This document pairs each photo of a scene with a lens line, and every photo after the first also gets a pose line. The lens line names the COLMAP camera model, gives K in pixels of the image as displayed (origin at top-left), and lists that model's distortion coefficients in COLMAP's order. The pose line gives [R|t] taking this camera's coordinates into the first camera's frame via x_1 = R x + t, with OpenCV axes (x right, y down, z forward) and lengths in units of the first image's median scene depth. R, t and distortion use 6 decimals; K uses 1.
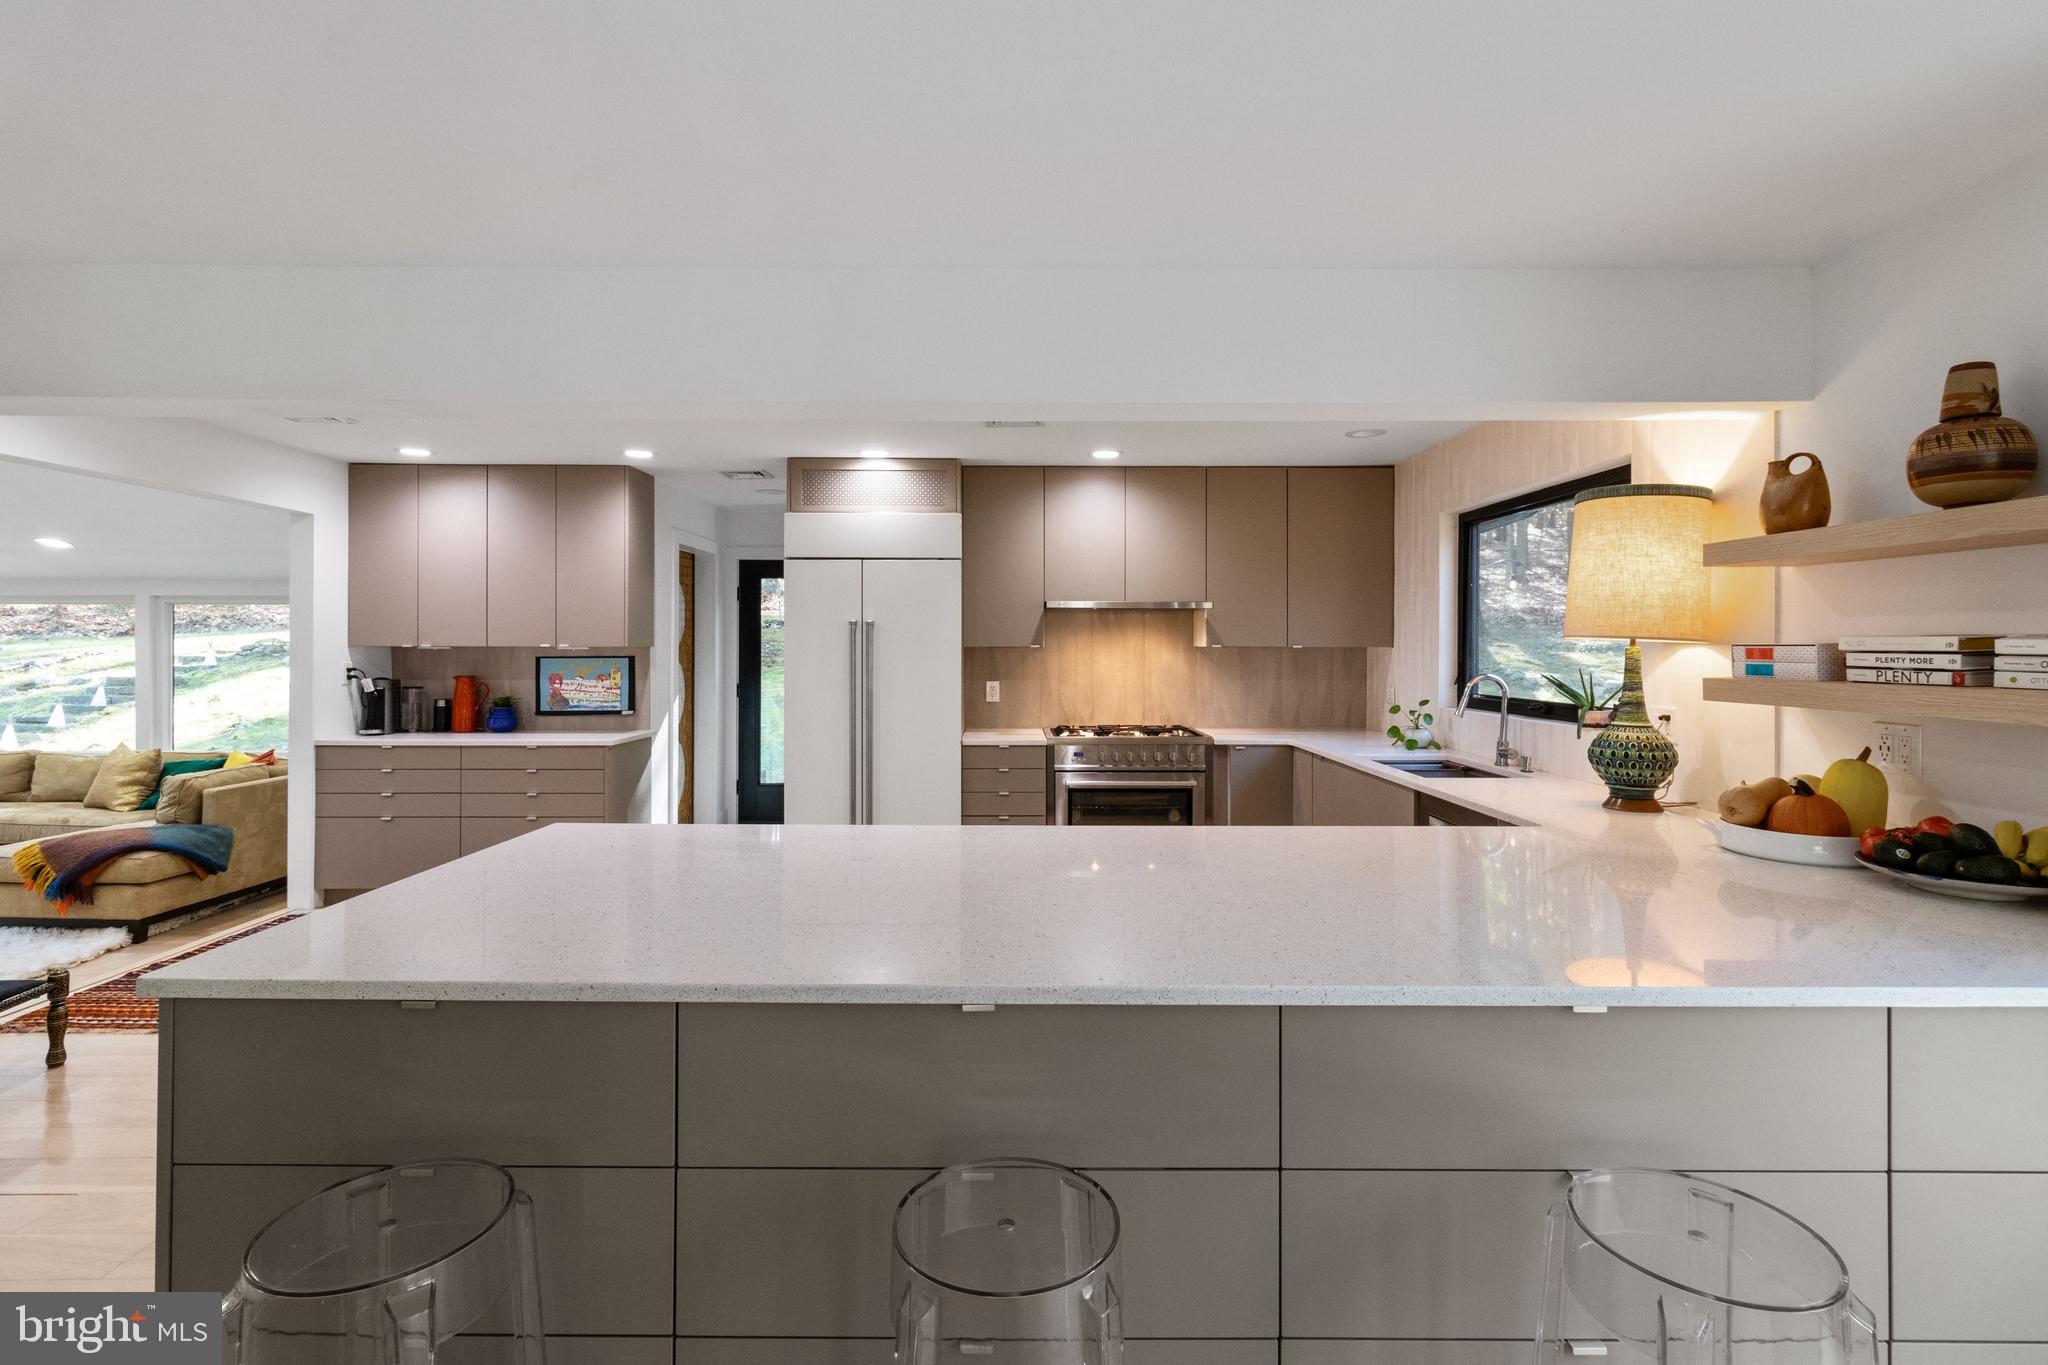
lens RADIAL K [[967.4, 0, 1026.4], [0, 967.4, 647.0], [0, 0, 1]] dist [0.000204, 0.000193]
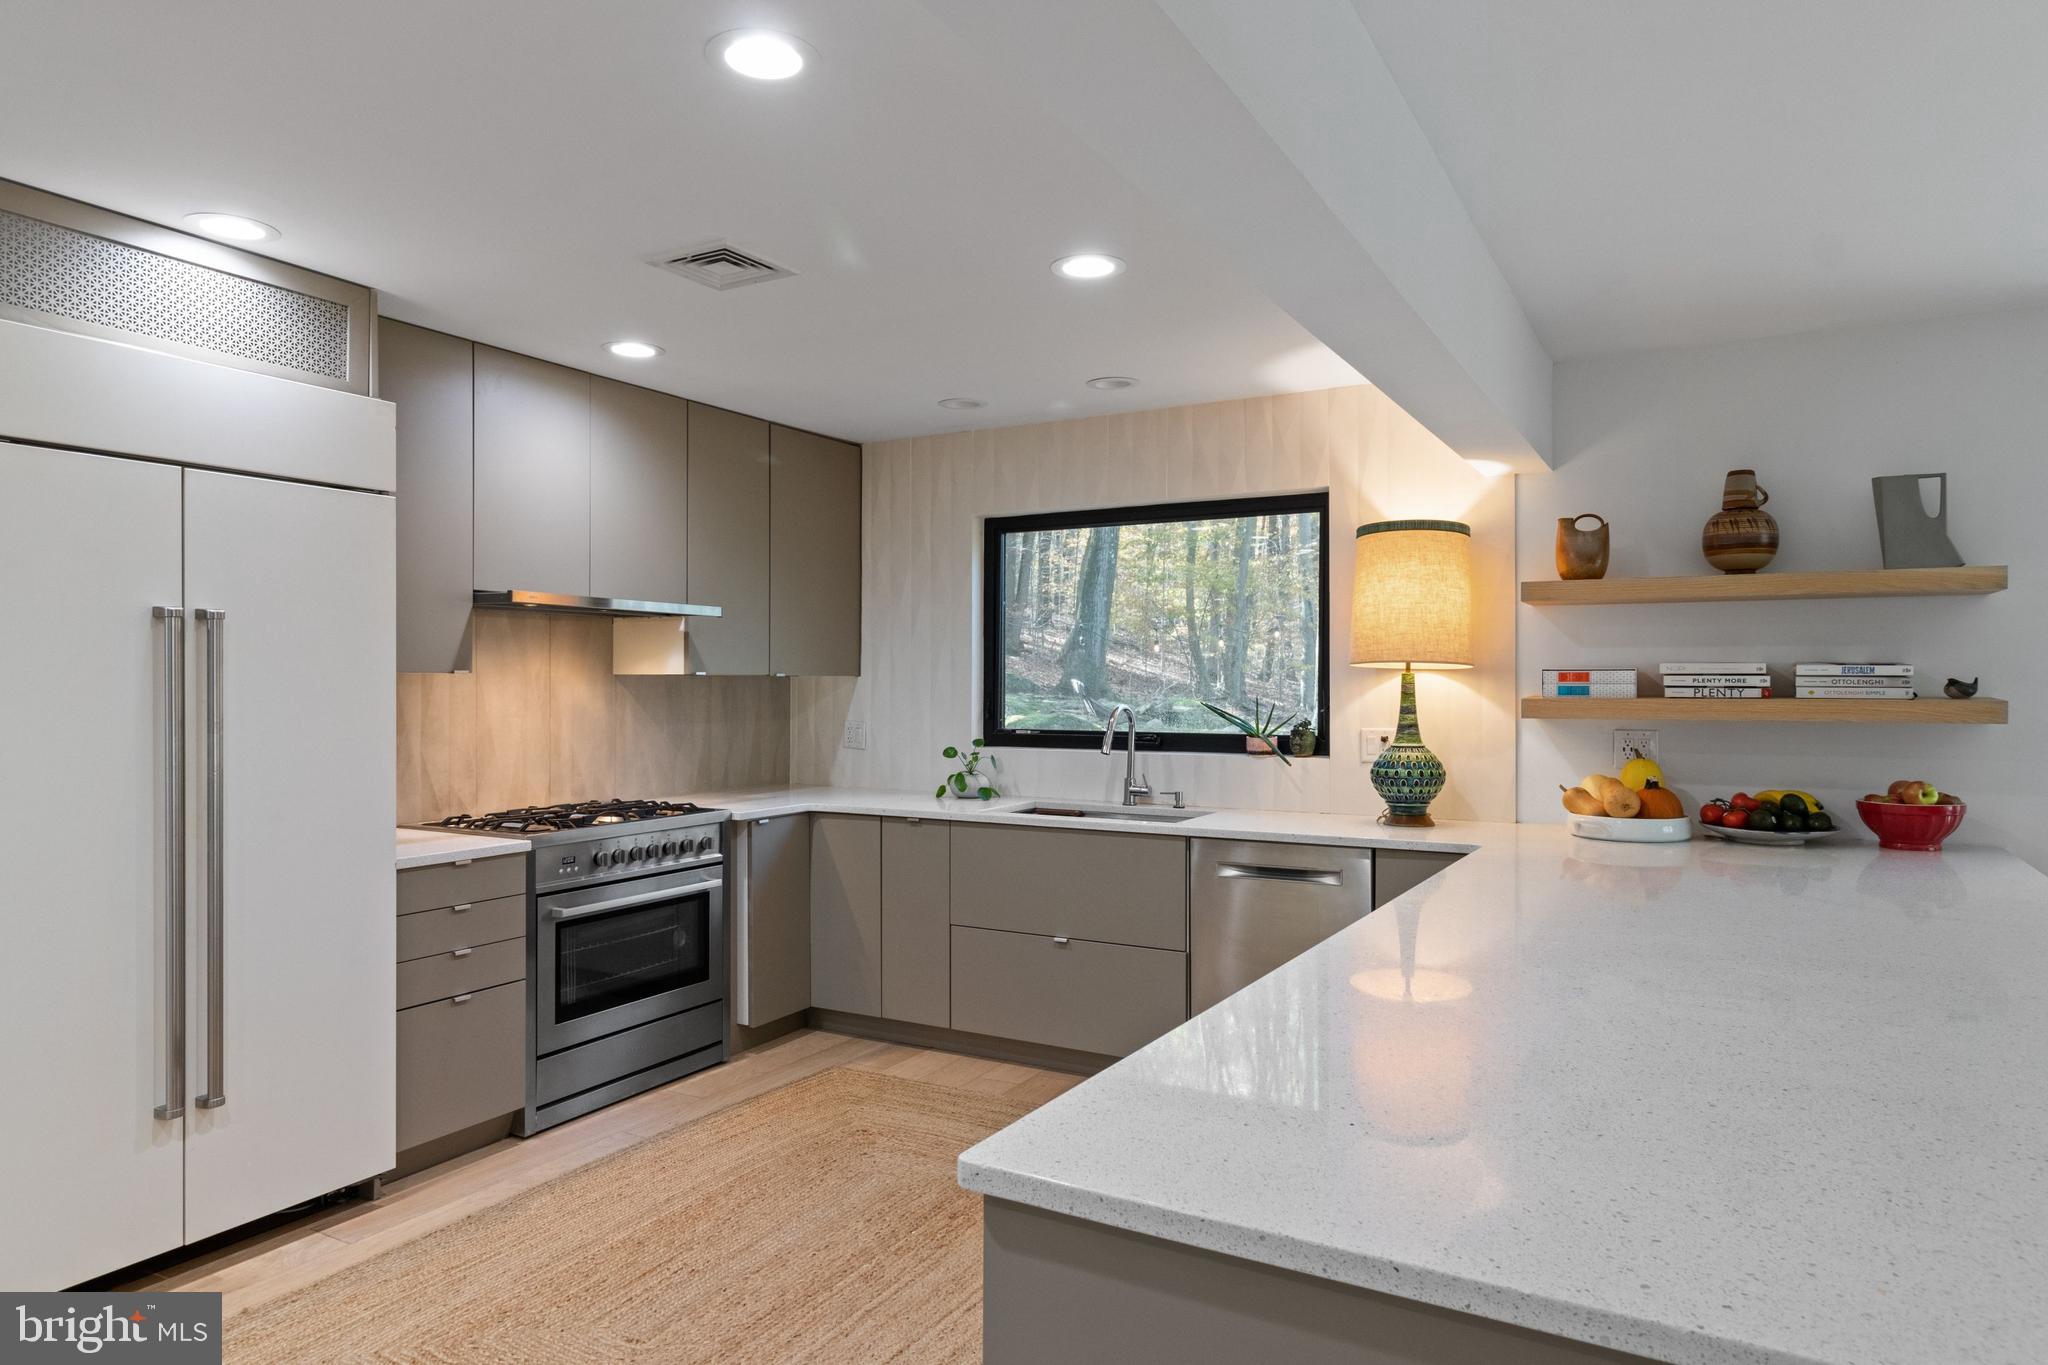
lens RADIAL K [[1266.0, 0, 1024.0], [0, 1266.0, 682.5], [0, 0, 1]] dist [0.002008, 0.000574]
pose [[0.499042, 0.000444, 0.866578, -0.888357], [0.001029, 0.999999, -0.001105, 0.013487], [-0.866577, 0.001443, 0.499041, 0.749142]]
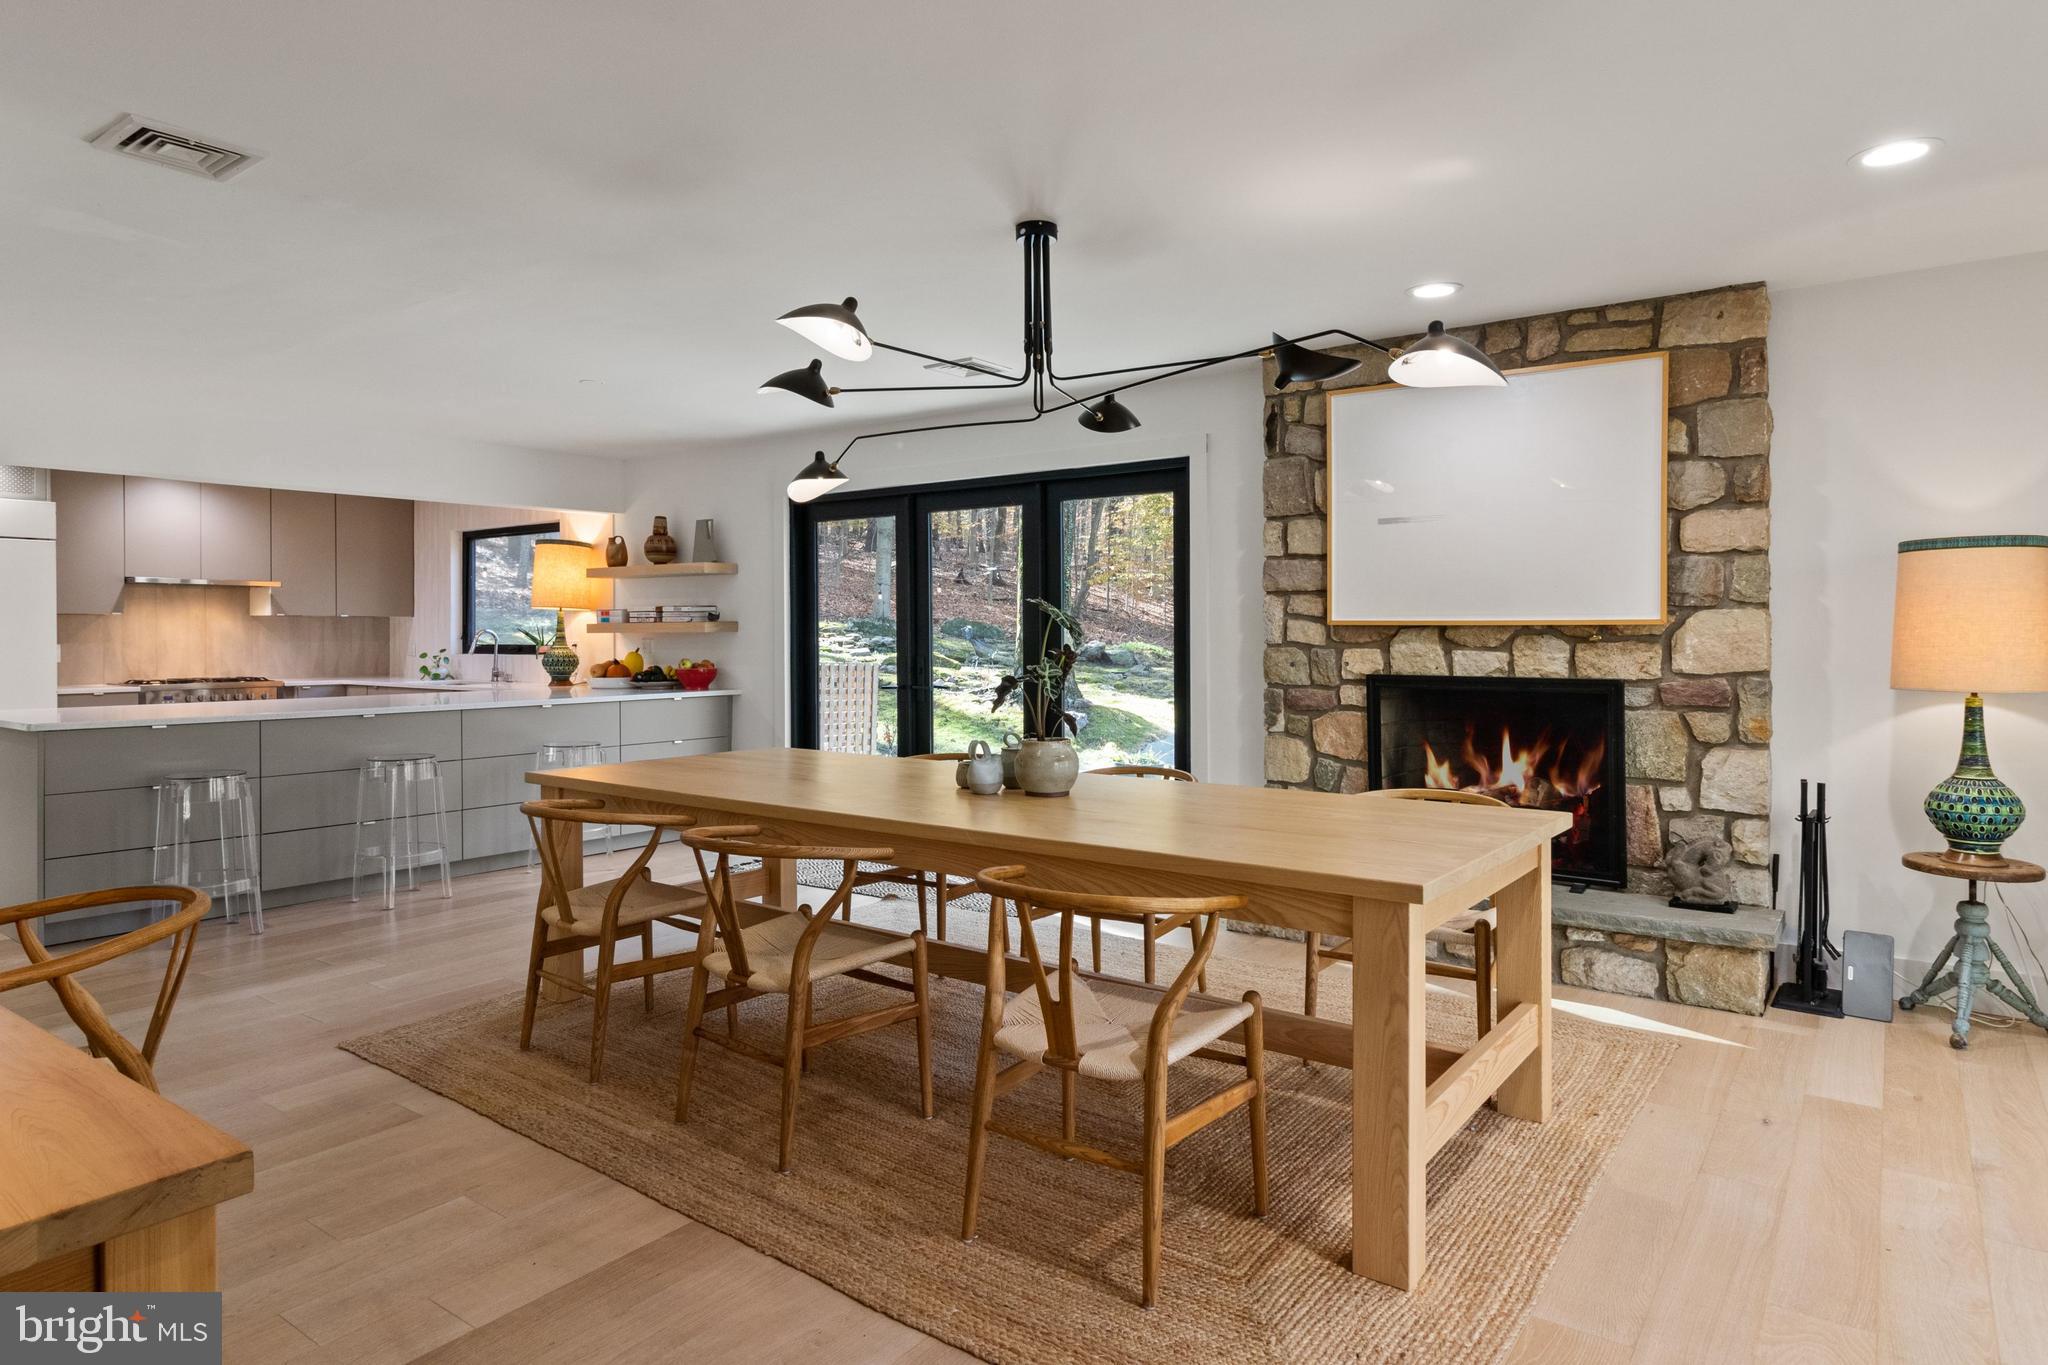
lens RADIAL K [[1178.5, 0, 1028.2], [0, 1178.5, 633.9], [0, 0, 1]] dist [0.001129, -0.000103]
pose [[0.600055, -0.001722, 0.799957, -0.982100], [0.004499, 0.999989, -0.001222, 0.064582], [-0.799946, 0.004332, 0.600056, -1.629028]]
